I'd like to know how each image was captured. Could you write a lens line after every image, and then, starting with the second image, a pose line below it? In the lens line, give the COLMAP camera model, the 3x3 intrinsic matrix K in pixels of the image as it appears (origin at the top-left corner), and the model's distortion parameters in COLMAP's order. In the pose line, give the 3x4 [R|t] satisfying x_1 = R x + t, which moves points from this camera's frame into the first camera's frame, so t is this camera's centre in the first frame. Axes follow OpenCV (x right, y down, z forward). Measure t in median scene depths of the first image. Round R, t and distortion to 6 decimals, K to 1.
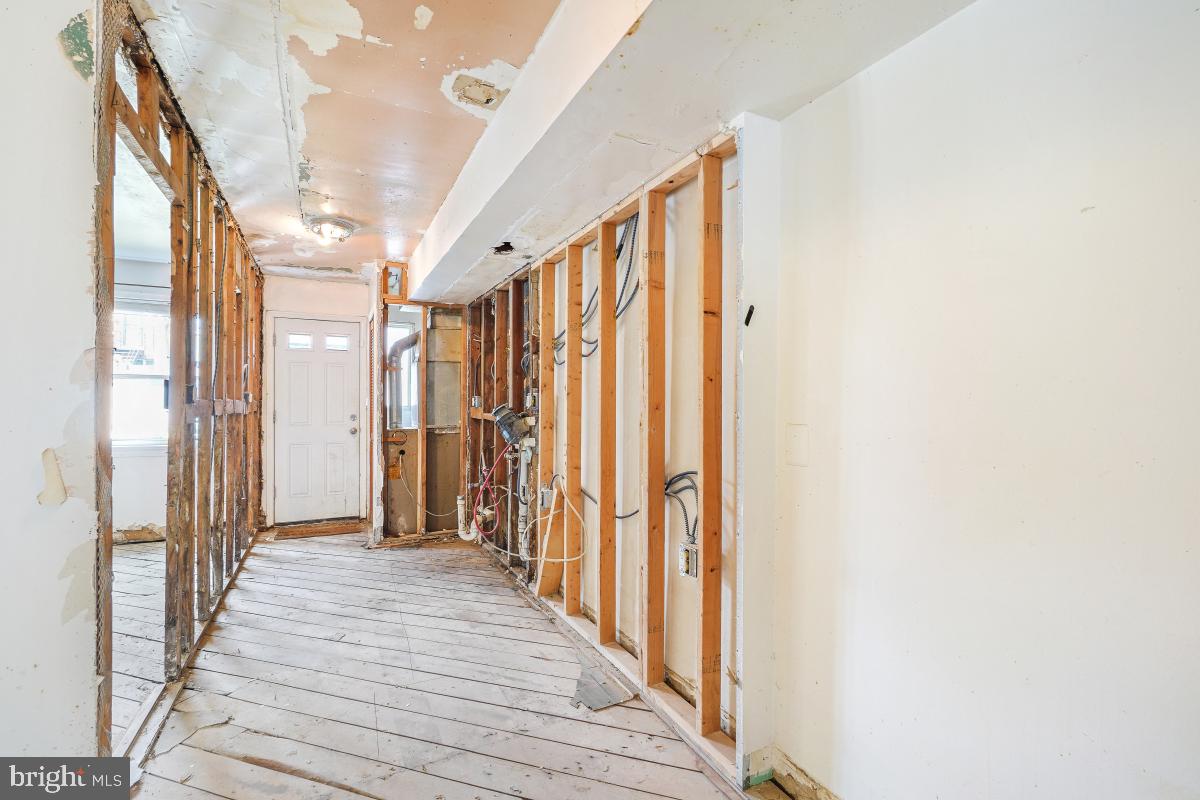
lens RADIAL K [[532.6, 0, 610.3], [0, 532.6, 402.9], [0, 0, 1]] dist [-0.024902, 0.005581]
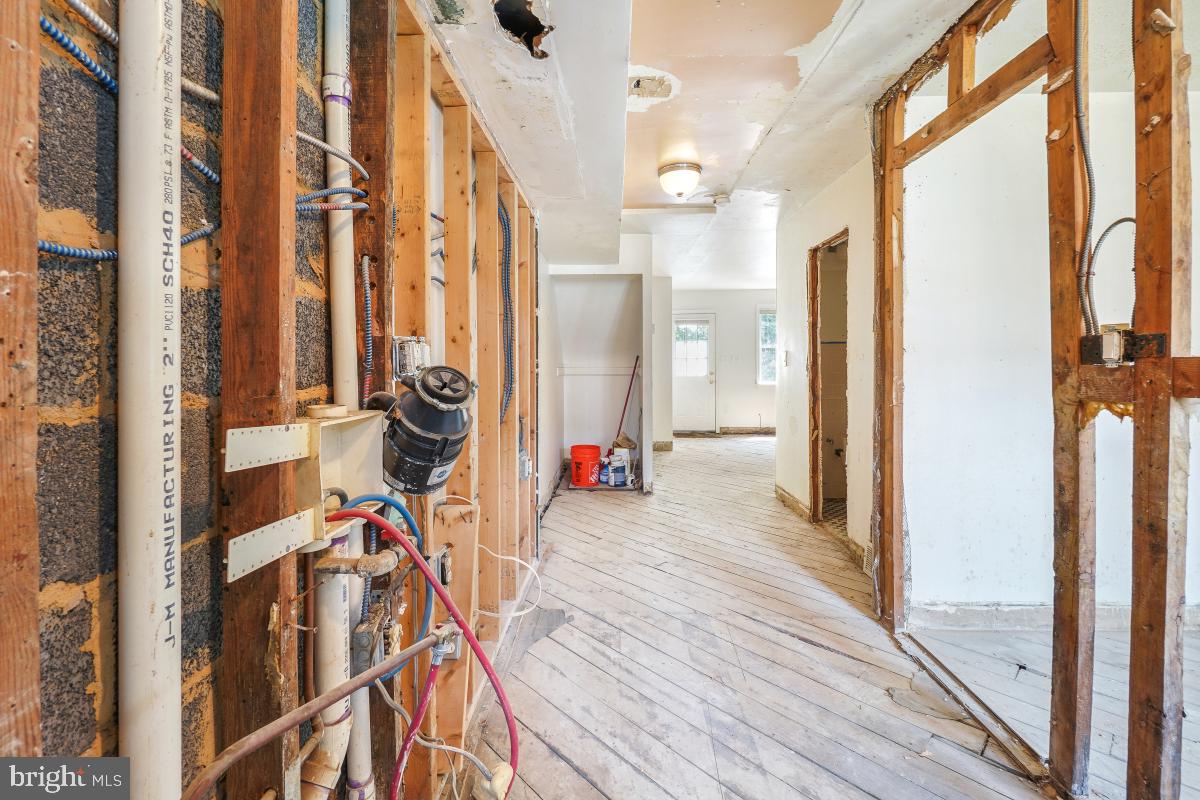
lens RADIAL K [[532.6, 0, 586.6], [0, 532.6, 367.2], [0, 0, 1]] dist [-0.024902, 0.005581]
pose [[-0.856438, -0.005317, 0.516222, -0.435176], [0.000101, 0.999945, 0.010467, -0.002435], [-0.516250, 0.009017, -0.856391, 1.226969]]
